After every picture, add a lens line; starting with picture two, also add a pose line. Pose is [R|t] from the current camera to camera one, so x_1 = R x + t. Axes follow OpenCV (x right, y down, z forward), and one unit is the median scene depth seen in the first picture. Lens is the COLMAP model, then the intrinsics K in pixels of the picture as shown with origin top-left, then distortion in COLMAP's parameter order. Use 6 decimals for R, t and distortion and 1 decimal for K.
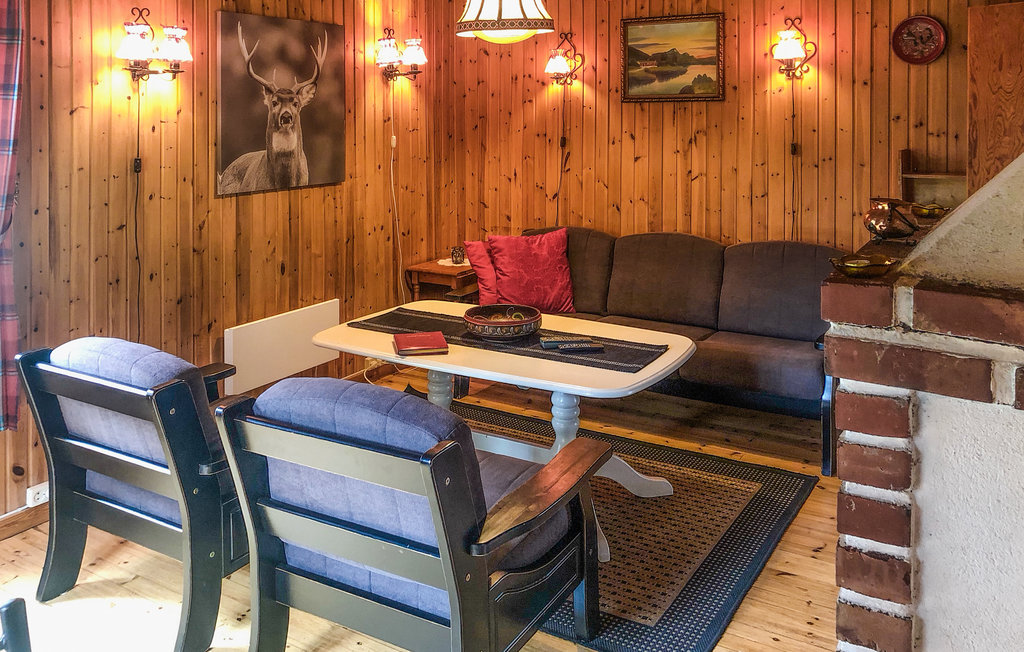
lens RADIAL K [[850.8, 0, 512.0], [0, 850.8, 326.0], [0, 0, 1]] dist [0.005486, 0.001140]
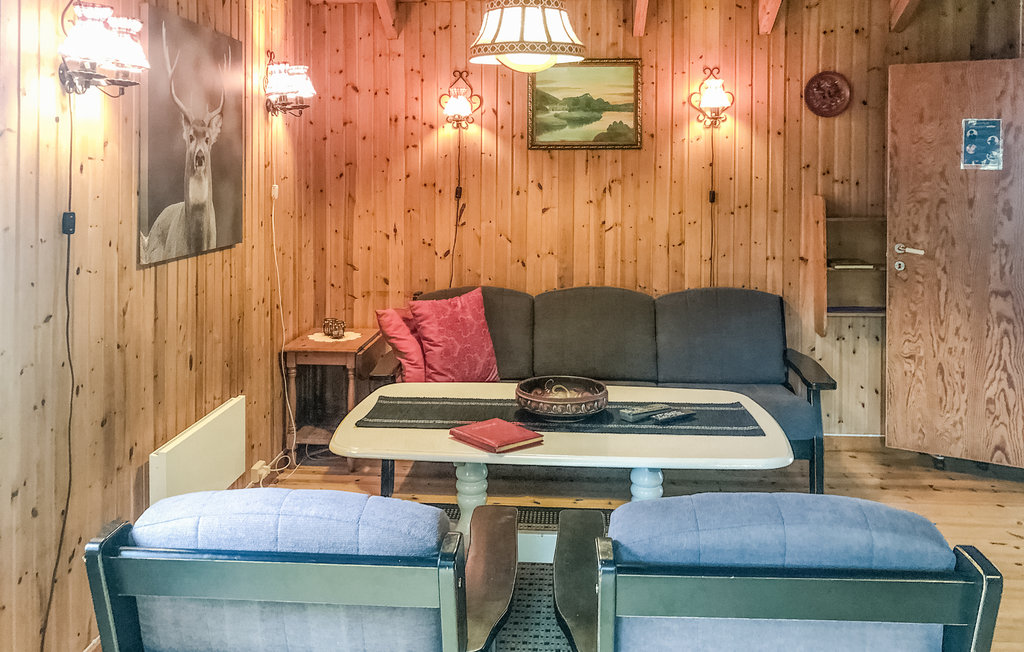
lens RADIAL K [[849.1, 0, 512.0], [0, 849.1, 359.5], [0, 0, 1]] dist [0.010638, -0.003944]
pose [[0.885783, -0.093305, 0.454623, -0.347995], [0.107597, 0.994179, -0.005599, -0.034364], [-0.451454, 0.053875, 0.890666, 0.210986]]
